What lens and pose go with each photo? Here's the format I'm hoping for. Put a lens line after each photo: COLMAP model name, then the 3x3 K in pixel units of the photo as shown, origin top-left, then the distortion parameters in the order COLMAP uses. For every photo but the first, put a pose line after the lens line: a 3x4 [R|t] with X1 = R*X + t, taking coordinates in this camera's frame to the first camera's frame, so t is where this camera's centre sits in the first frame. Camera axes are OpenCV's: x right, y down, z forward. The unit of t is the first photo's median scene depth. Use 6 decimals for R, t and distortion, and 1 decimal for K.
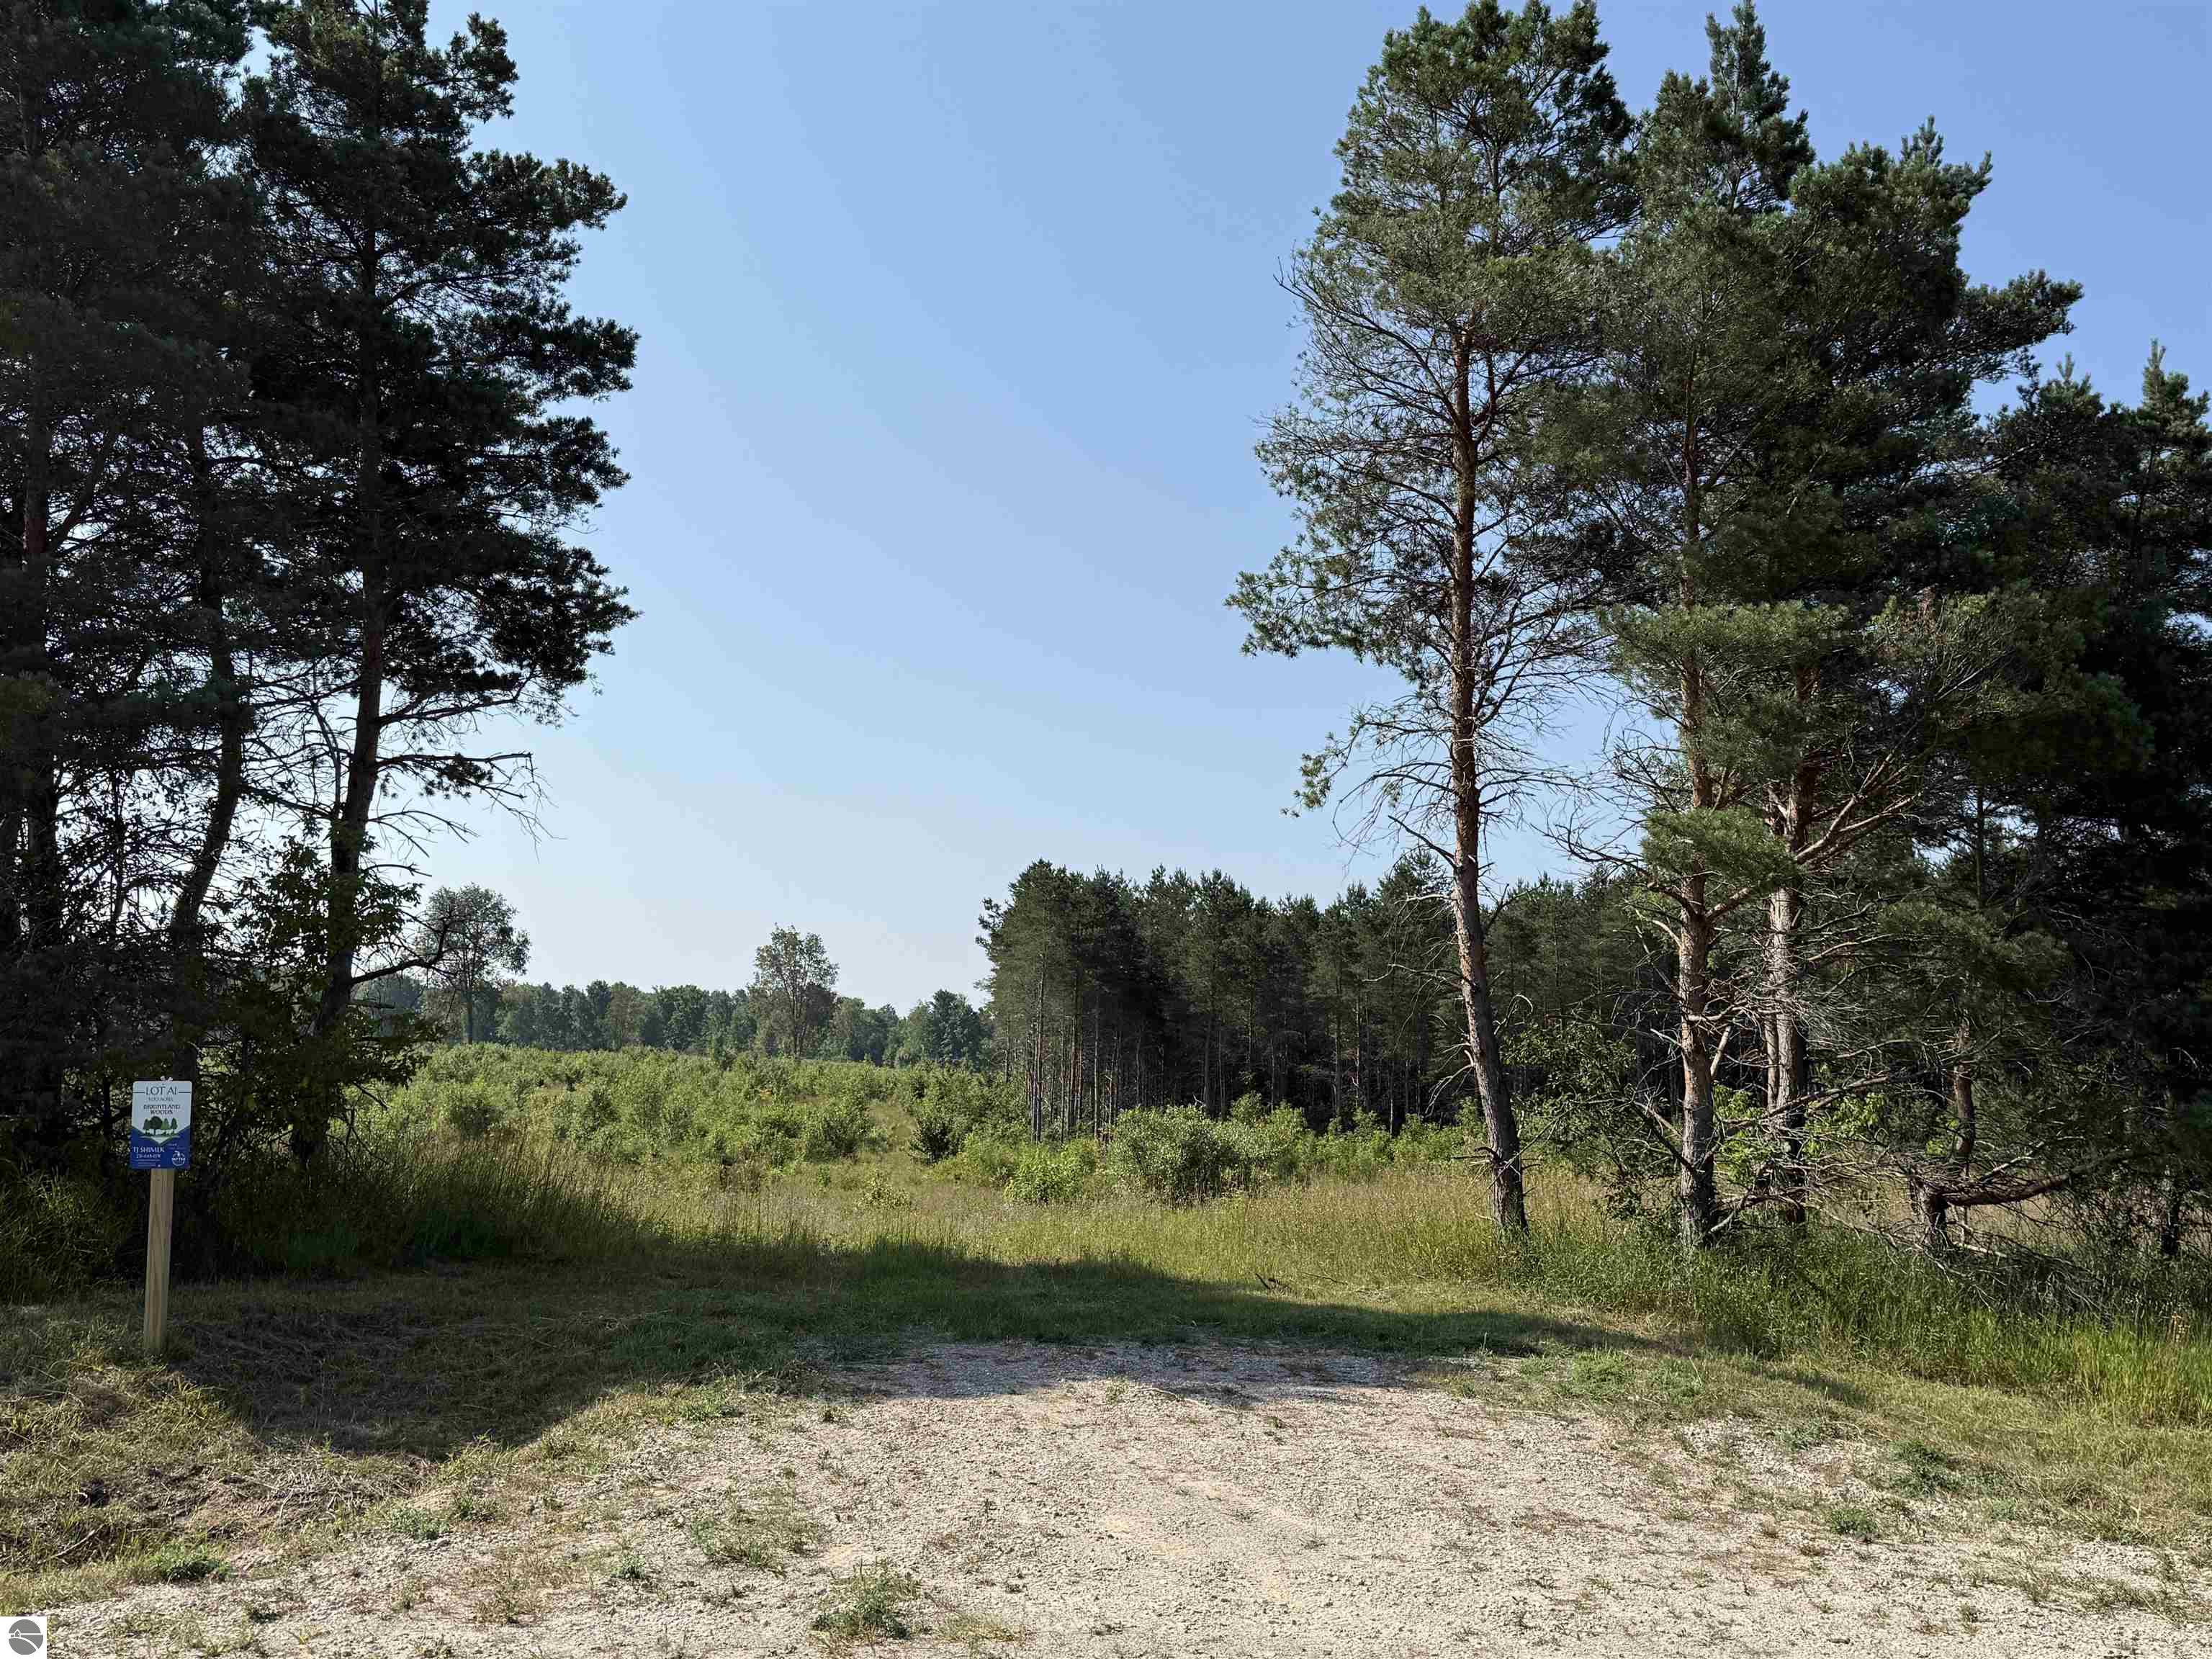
lens RADIAL K [[2010.6, 0, 1100.0], [0, 2010.6, 827.2], [0, 0, 1]] dist [0.091571, 0.000000]
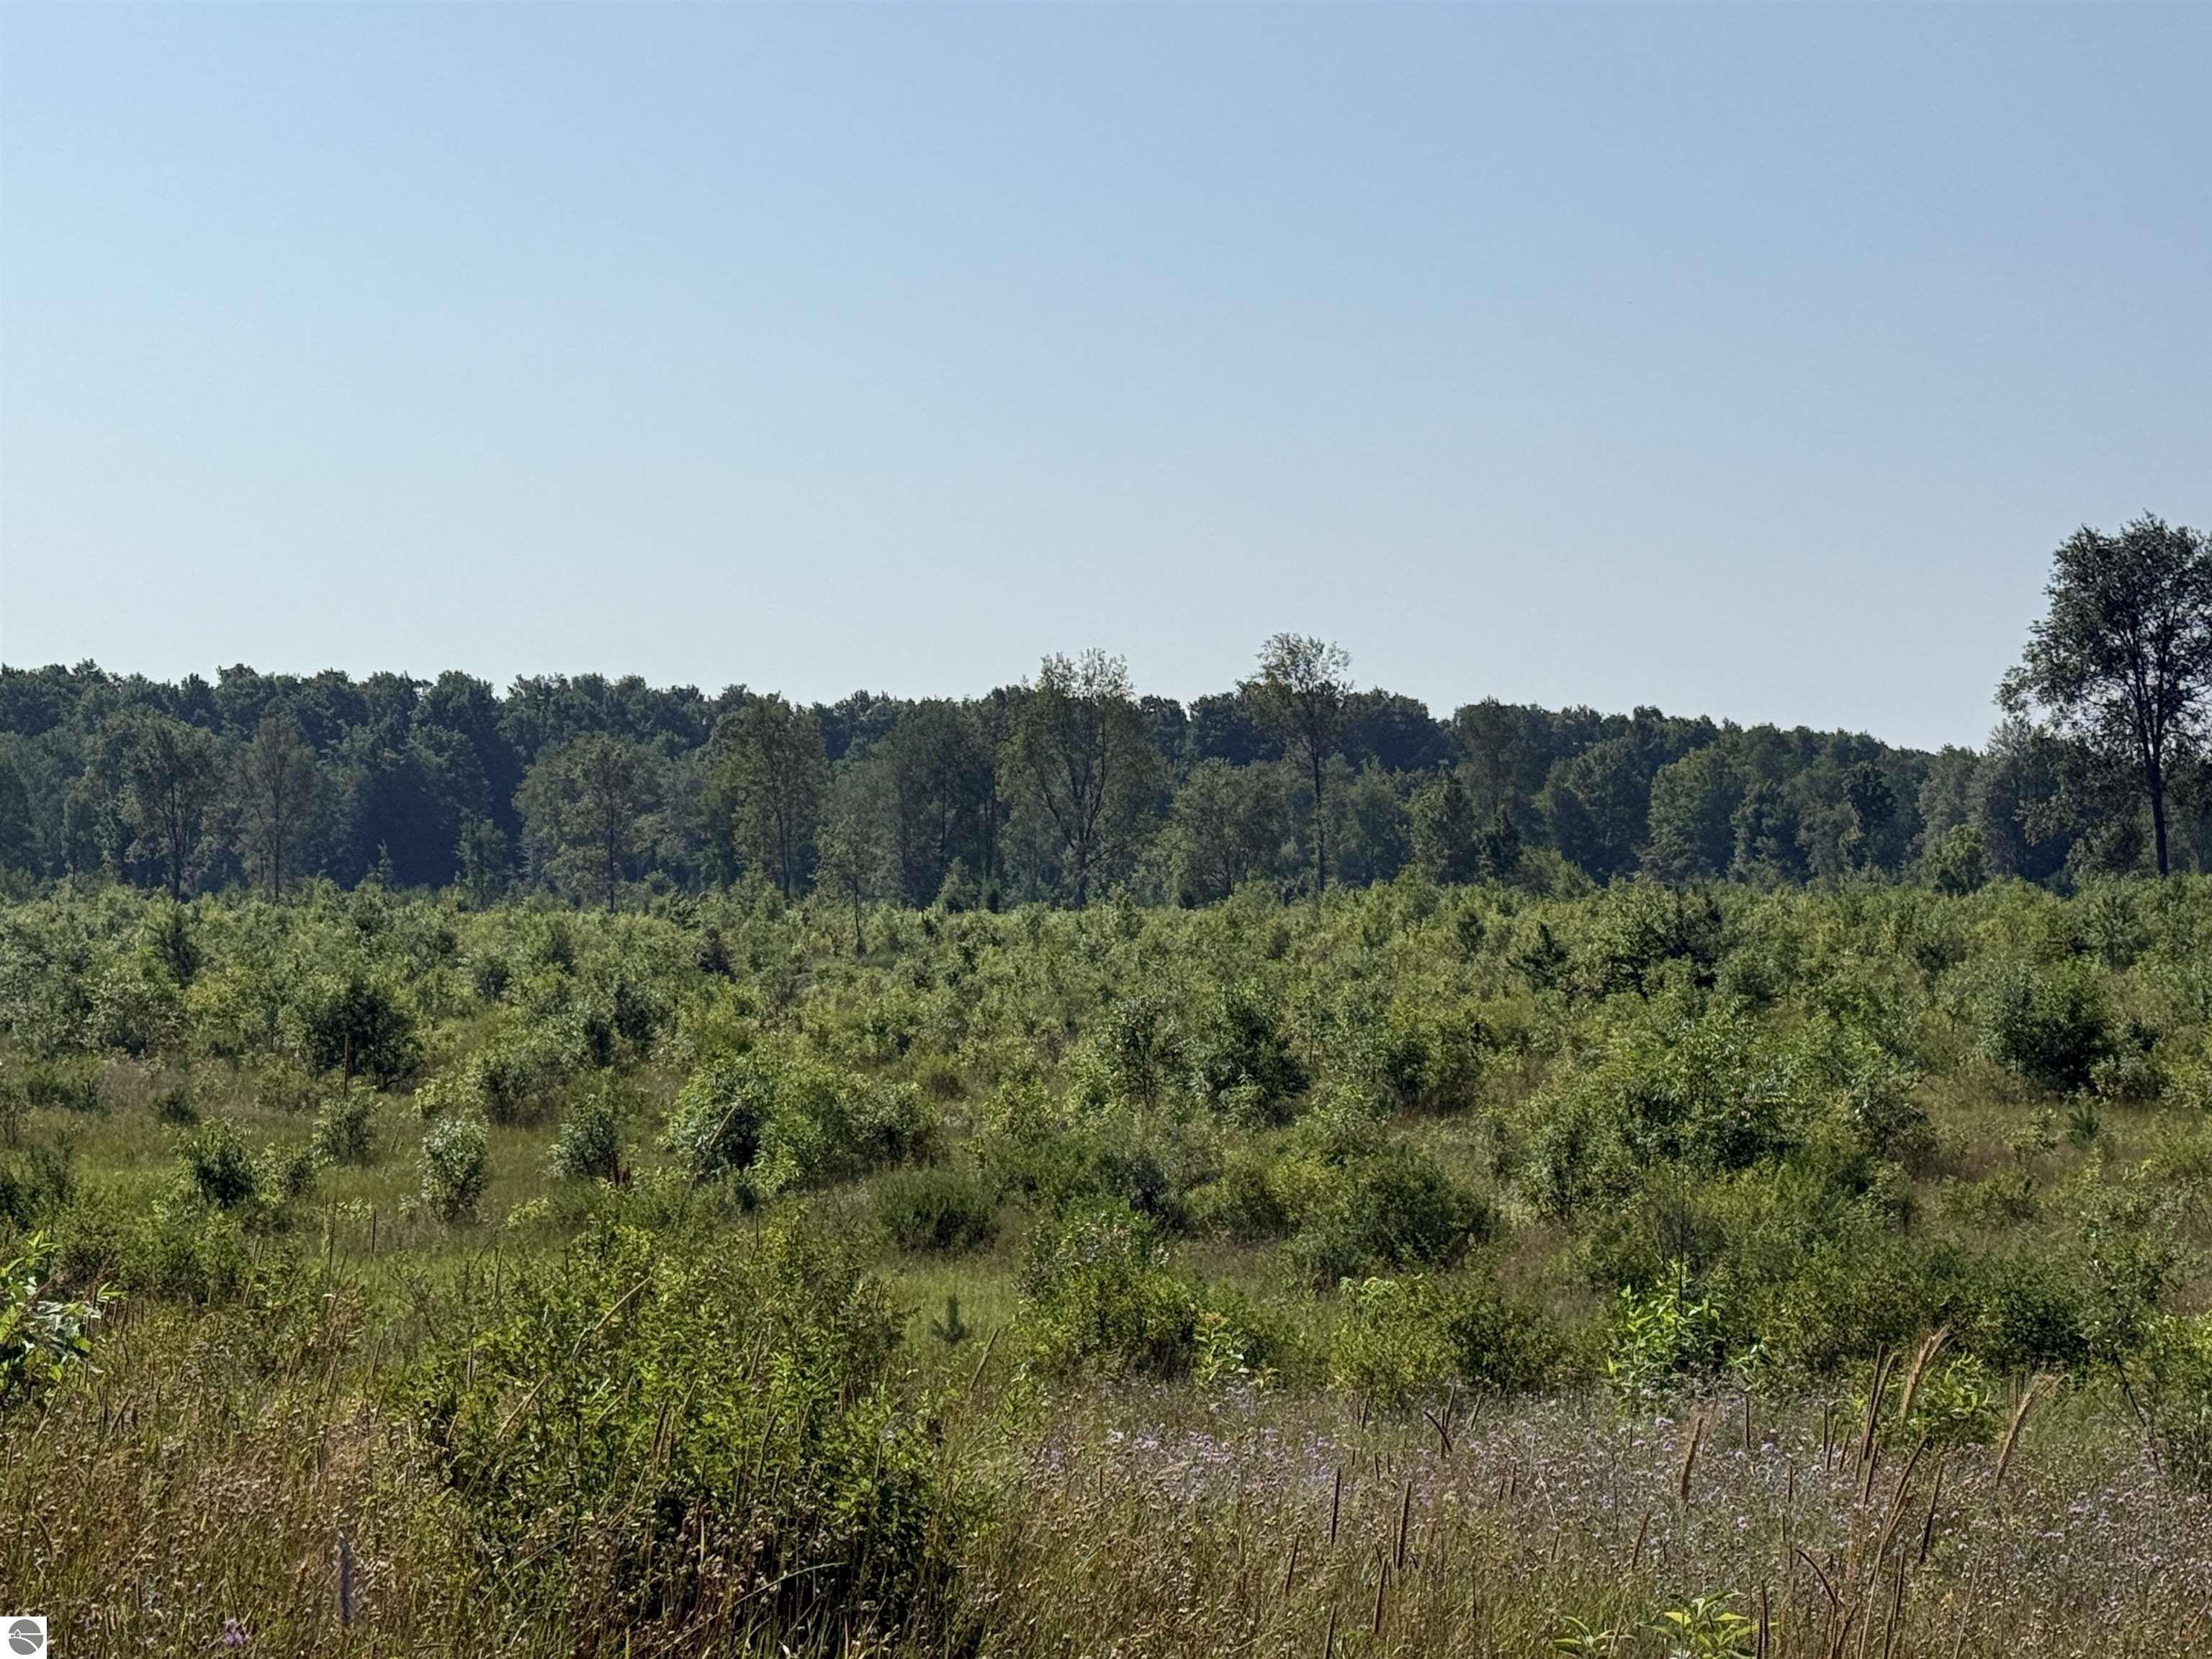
lens RADIAL K [[4226.2, 0, 1127.9], [0, 4226.2, 838.5], [0, 0, 1]] dist [0.176683, 0.000000]
pose [[0.848683, -0.023724, -0.528370, -0.010397], [0.073838, 0.994525, 0.073948, 0.015316], [0.523723, -0.101772, 0.845788, 0.112990]]
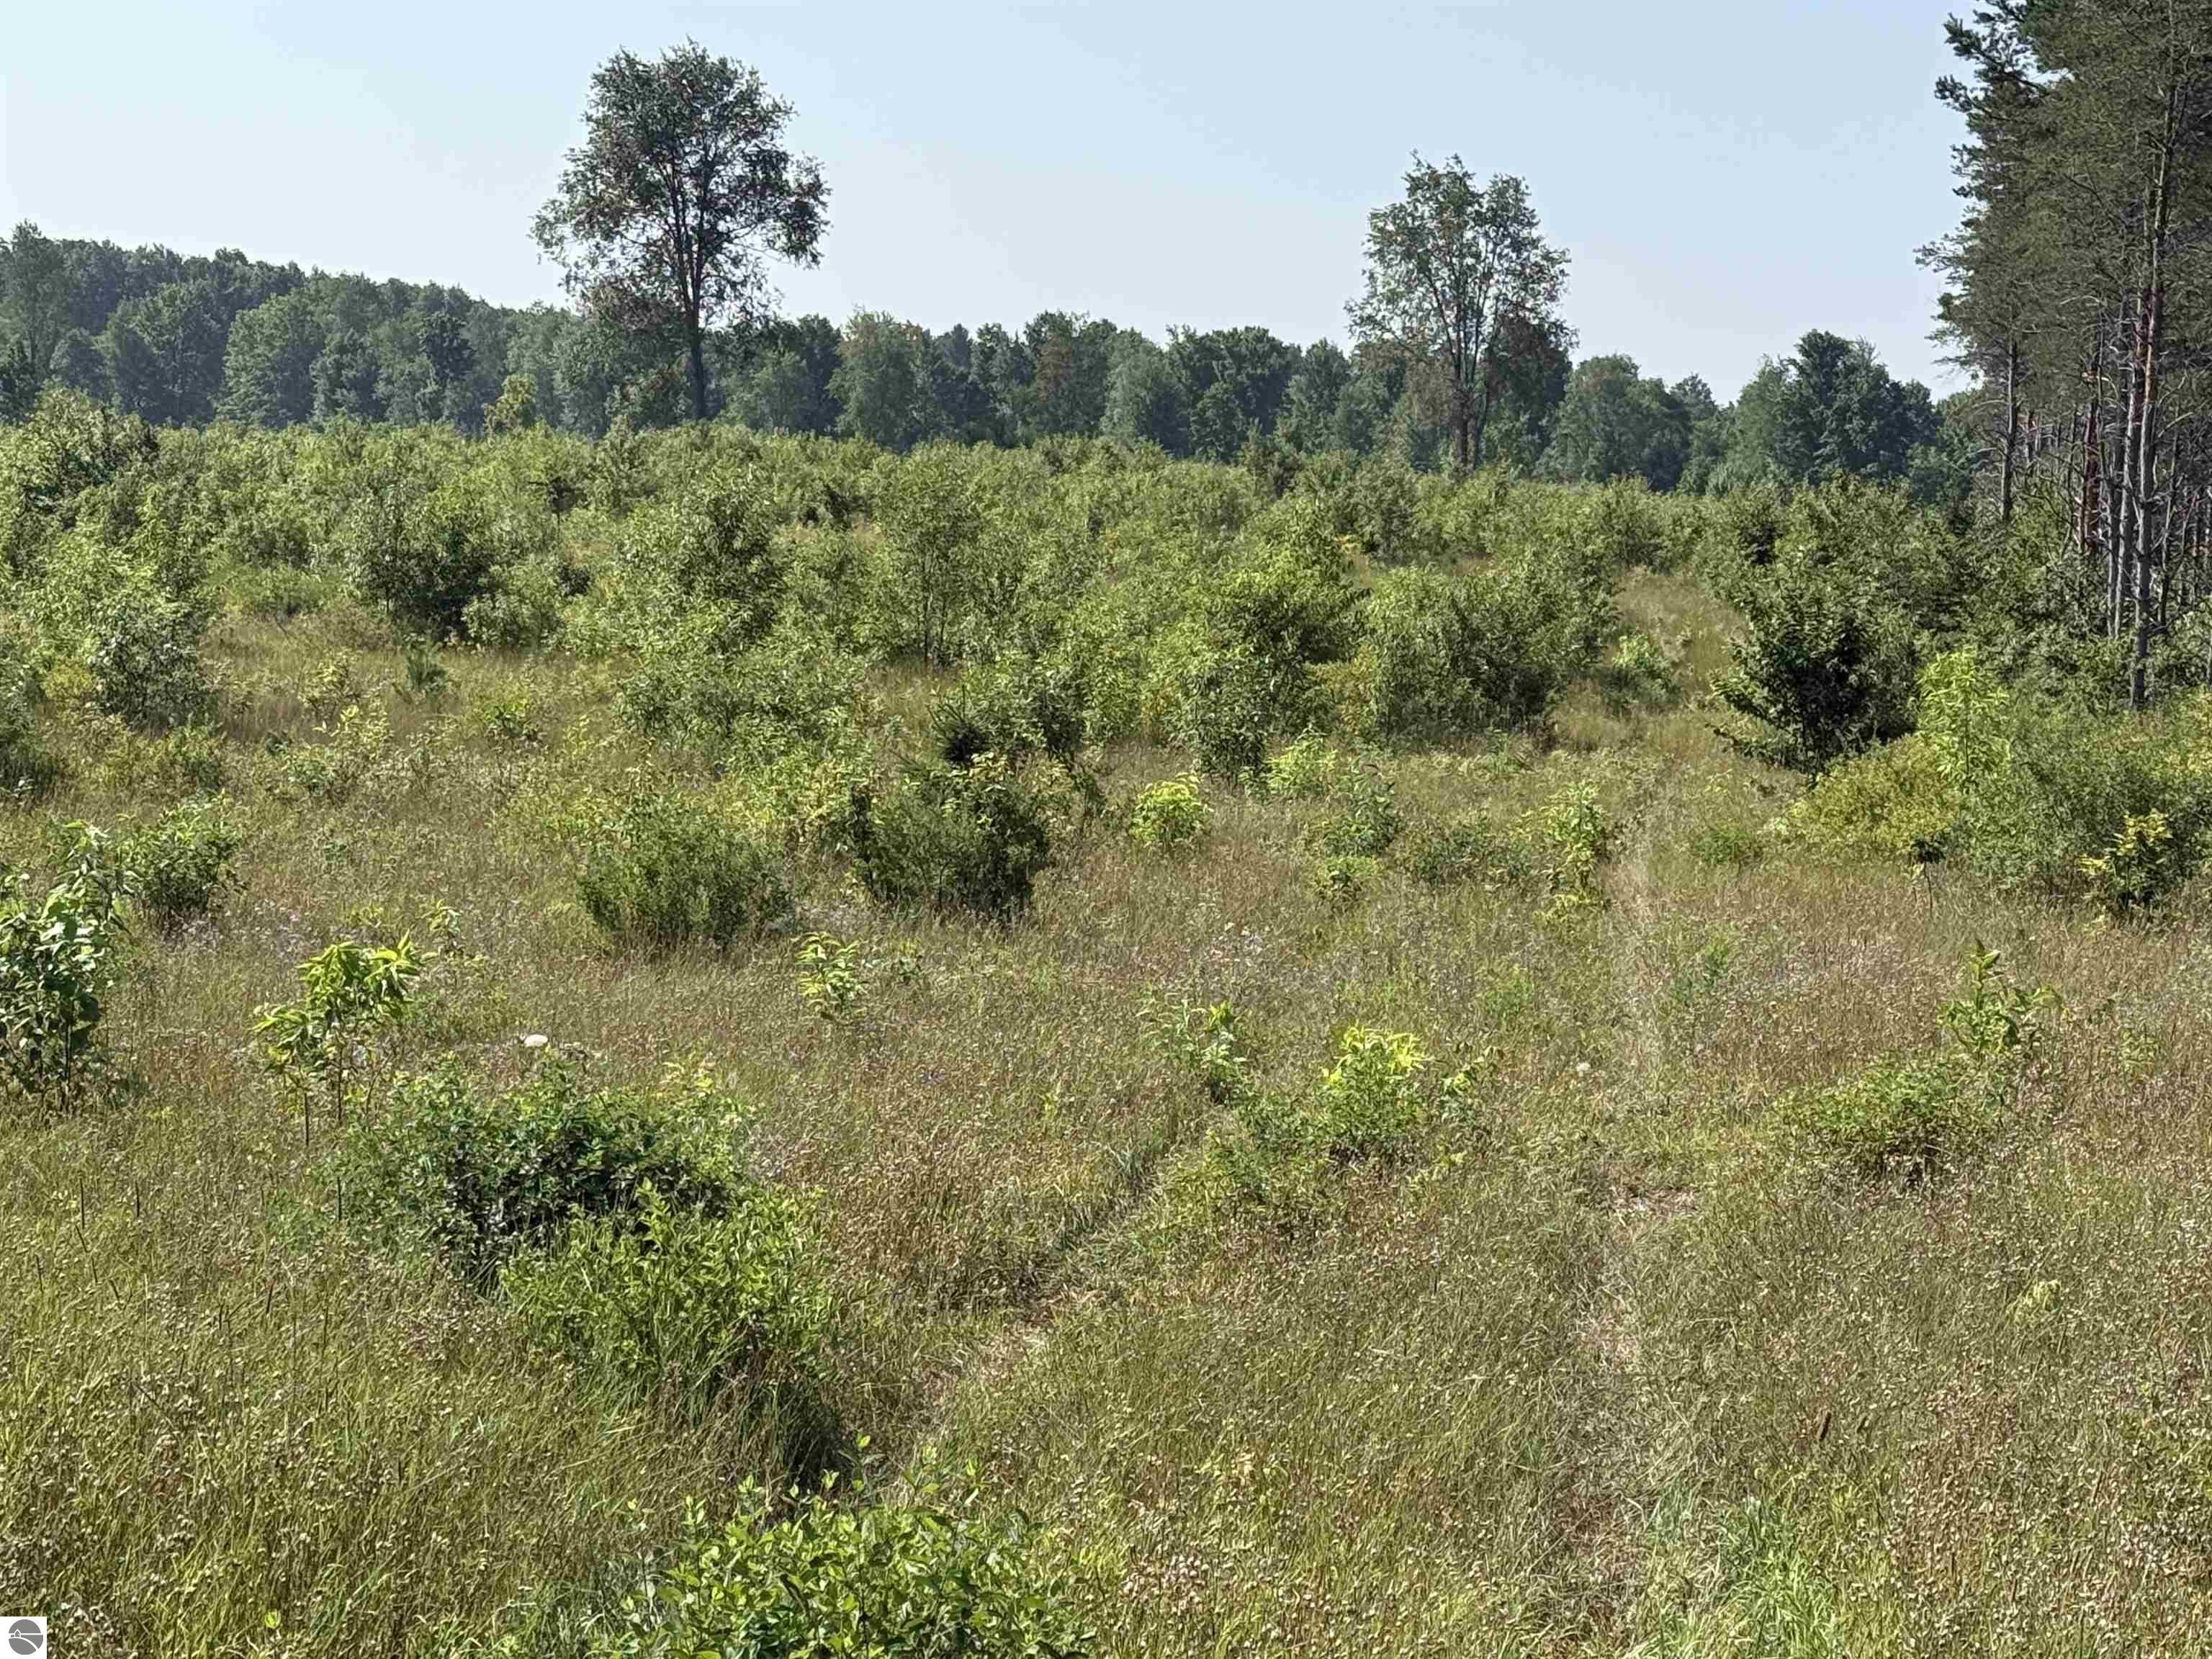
lens RADIAL K [[4226.2, 0, 1147.6], [0, 4226.2, 826.5], [0, 0, 1]] dist [0.176683, 0.000000]
pose [[0.973072, 0.024797, -0.229165, -0.017399], [0.018966, 0.982212, 0.186814, 0.030210], [0.229721, -0.186129, 0.955293, 0.196767]]
